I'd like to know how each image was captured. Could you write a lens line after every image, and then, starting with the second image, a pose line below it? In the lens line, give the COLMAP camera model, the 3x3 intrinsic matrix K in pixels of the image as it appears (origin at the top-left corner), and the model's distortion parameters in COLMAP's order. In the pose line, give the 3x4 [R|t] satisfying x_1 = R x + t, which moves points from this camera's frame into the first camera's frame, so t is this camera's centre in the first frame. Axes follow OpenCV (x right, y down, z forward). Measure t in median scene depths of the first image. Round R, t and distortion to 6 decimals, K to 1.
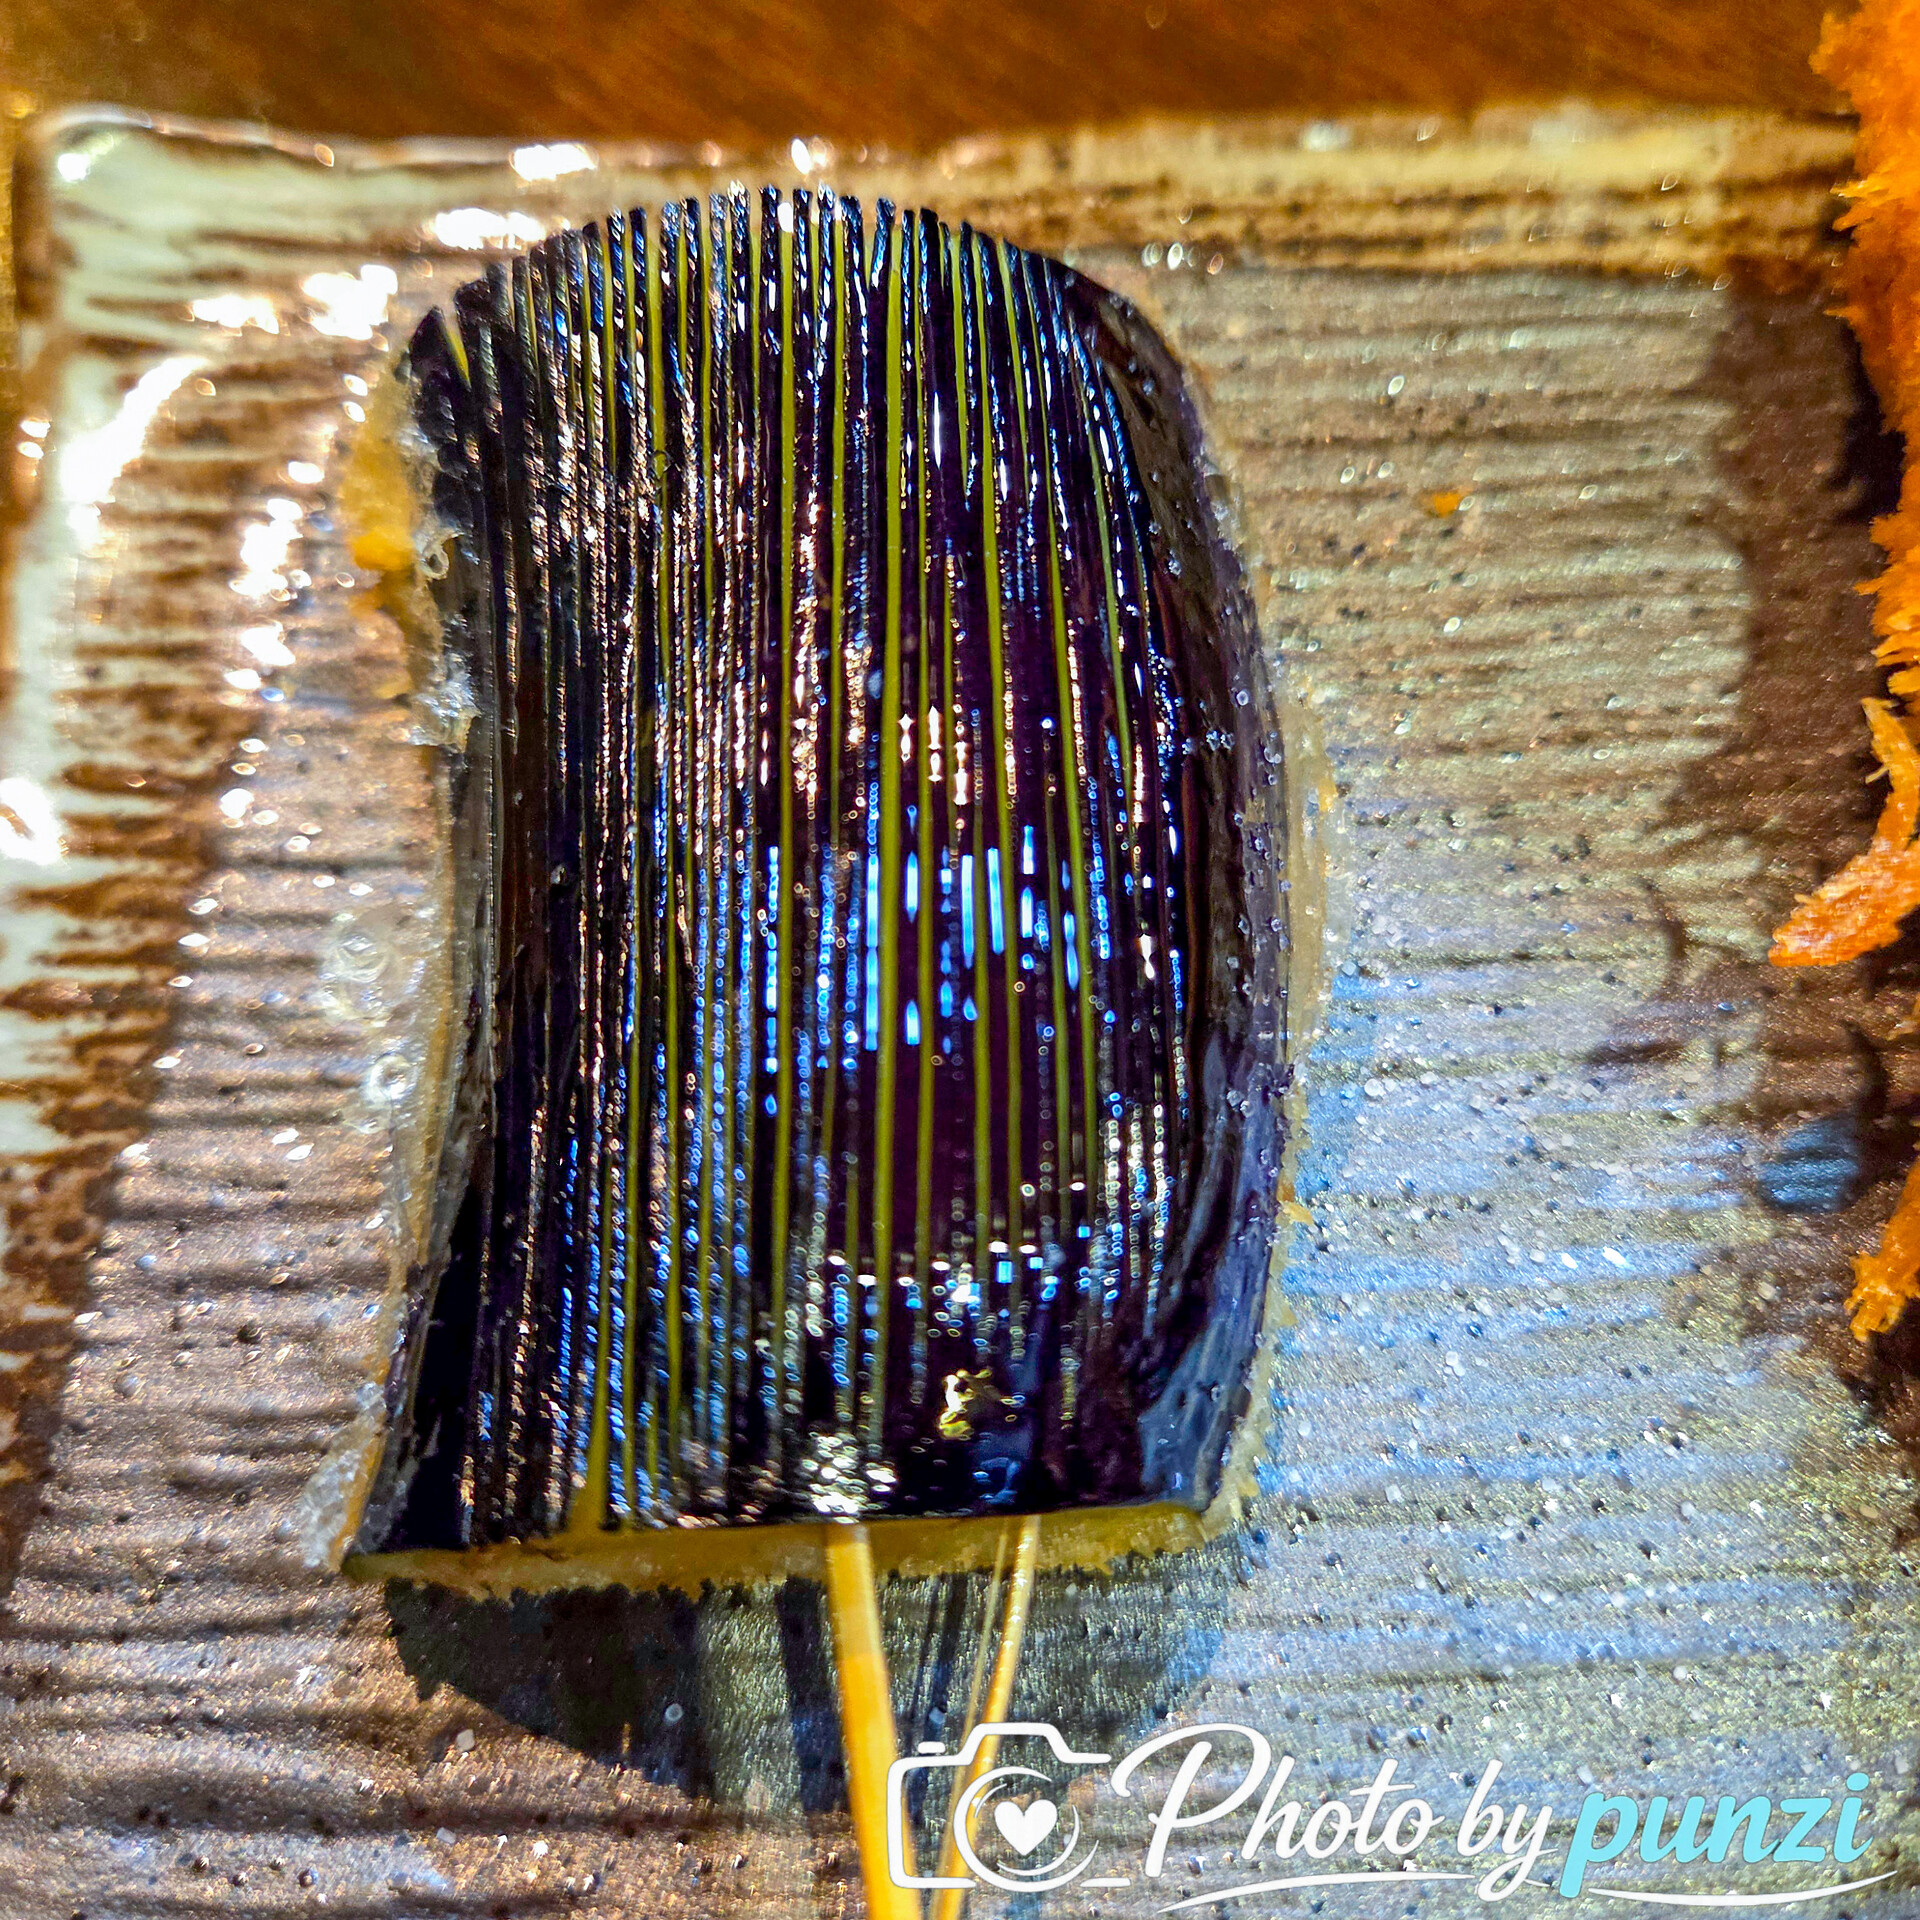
lens RADIAL K [[2048.6, 0, 960.0], [0, 2048.6, 960.0], [0, 0, 1]] dist [-0.014161, -0.042736]
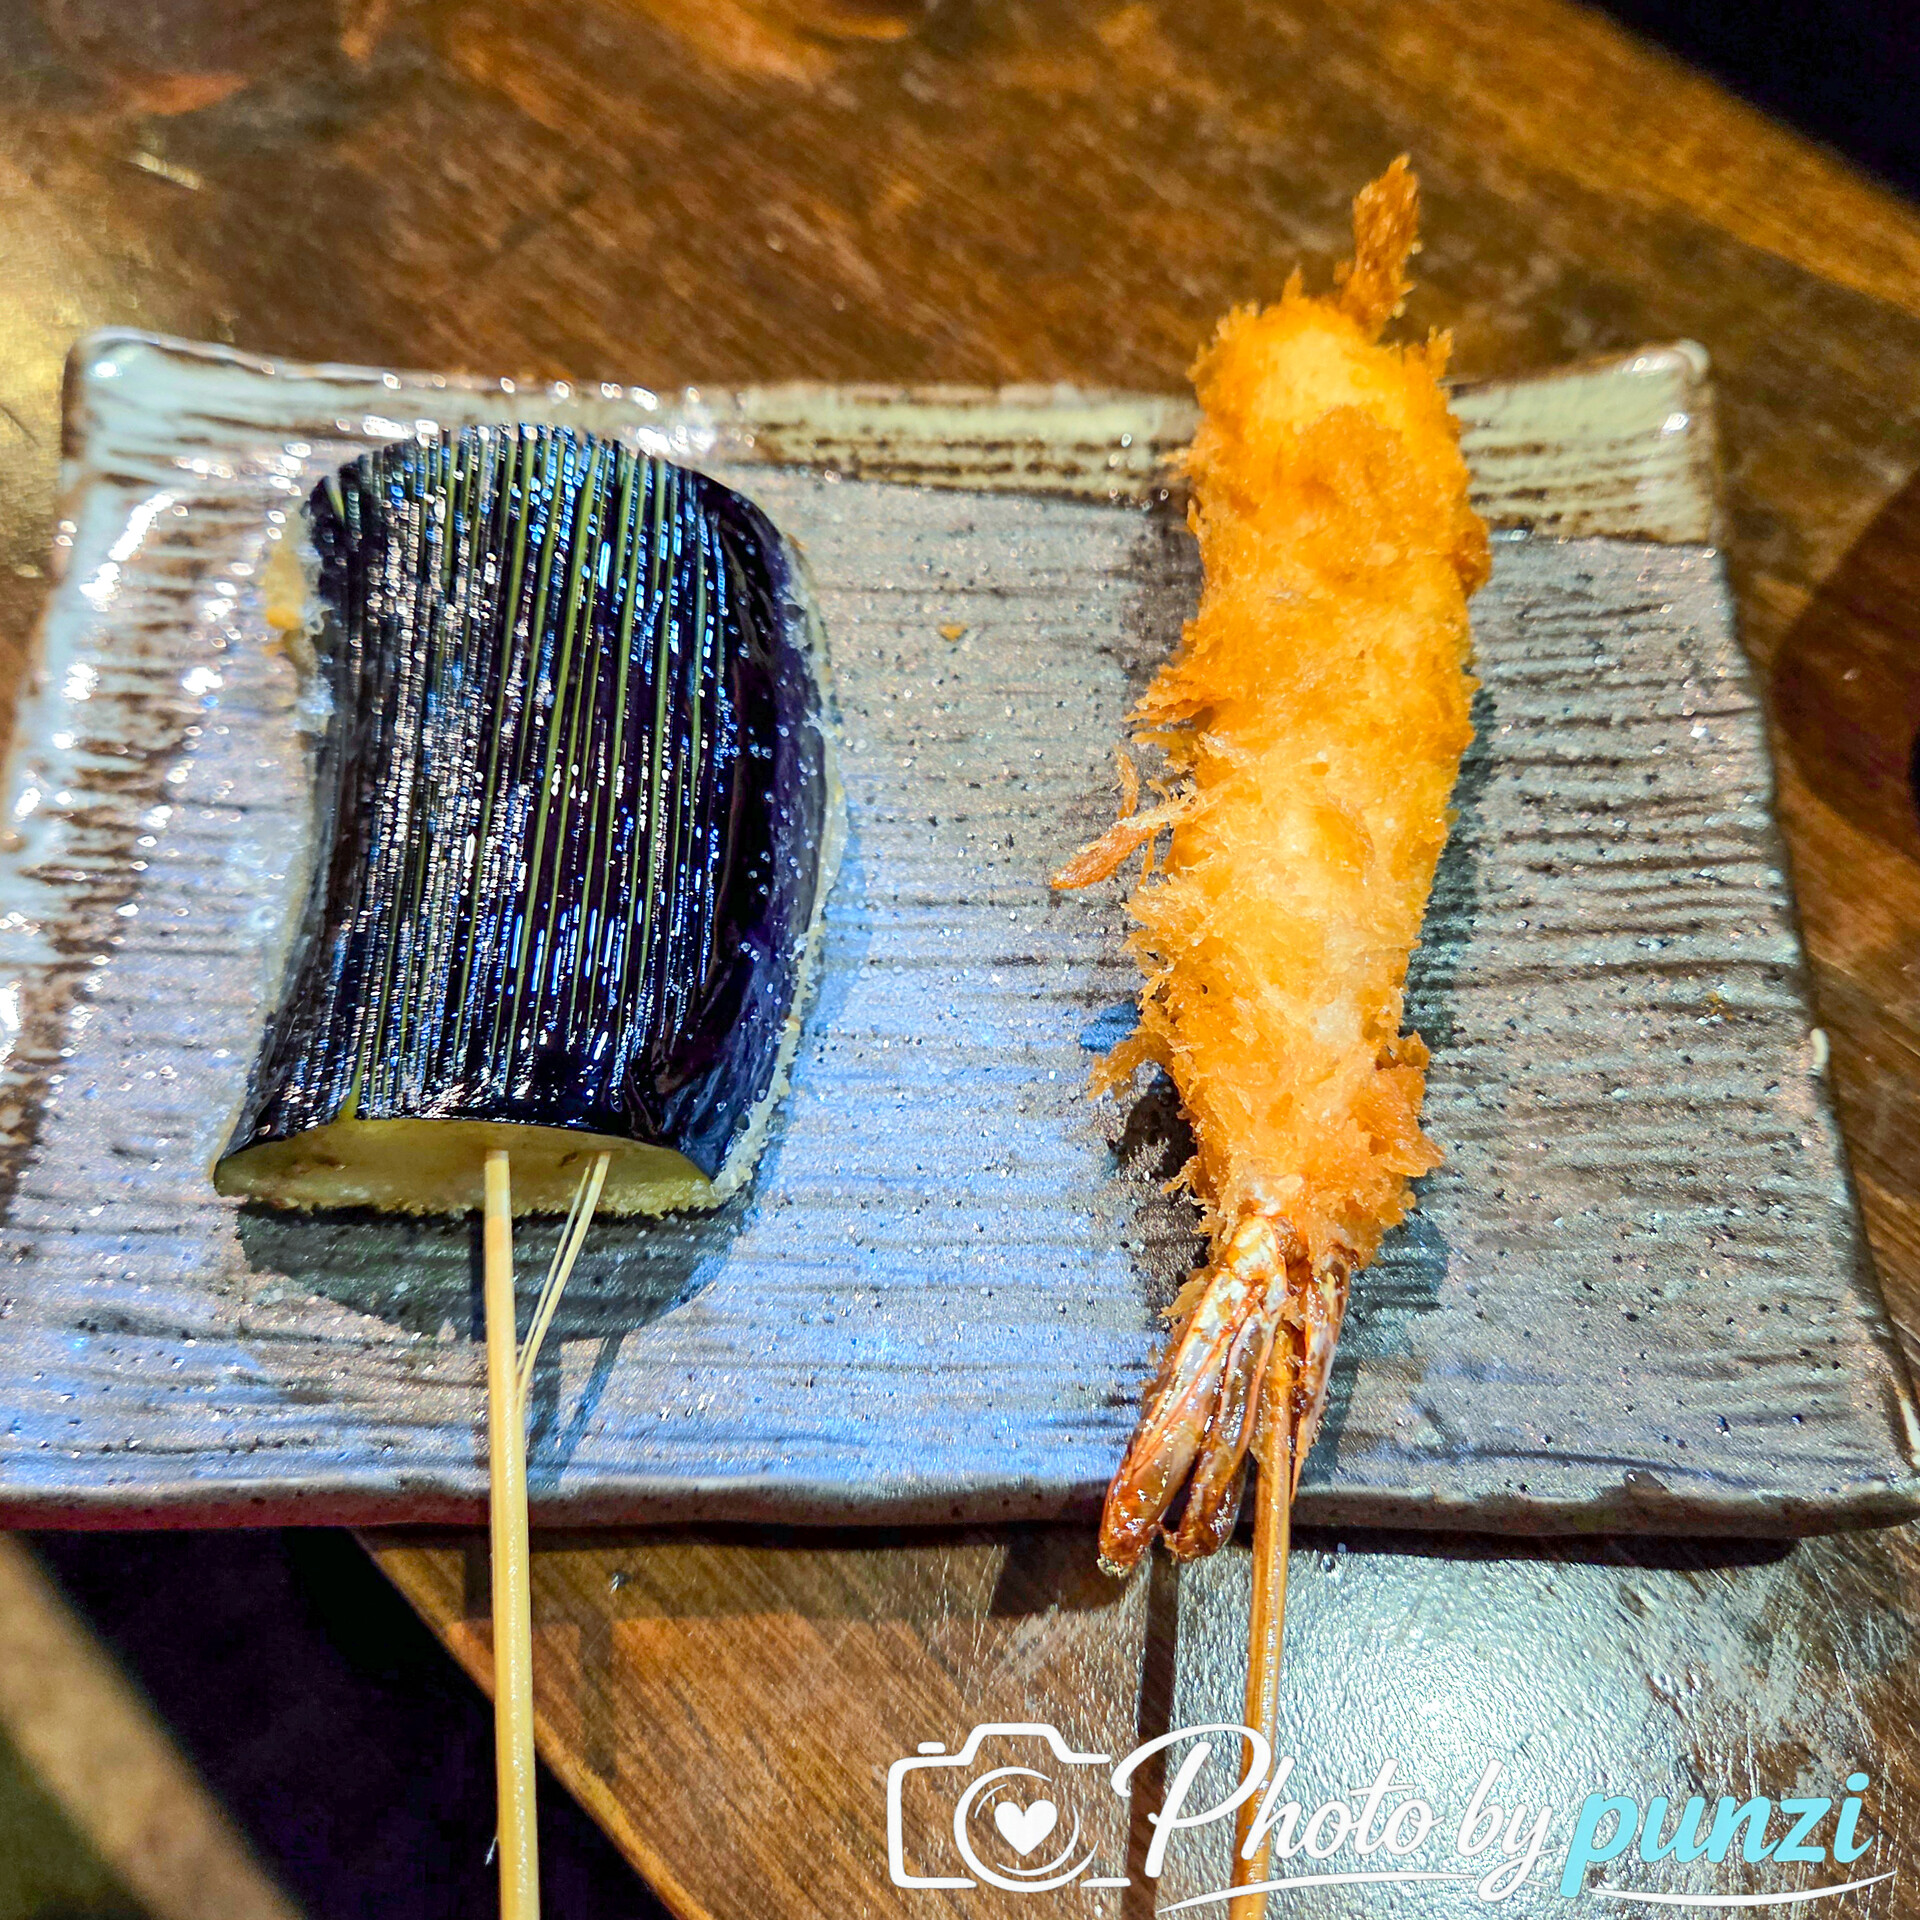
lens RADIAL K [[2098.2, 0, 960.0], [0, 2098.2, 960.0], [0, 0, 1]] dist [0.035453, -0.051064]
pose [[0.998034, 0.055070, 0.029922, 0.230584], [-0.052720, 0.995839, -0.074334, 0.177049], [-0.033891, 0.072611, 0.996784, -0.709949]]
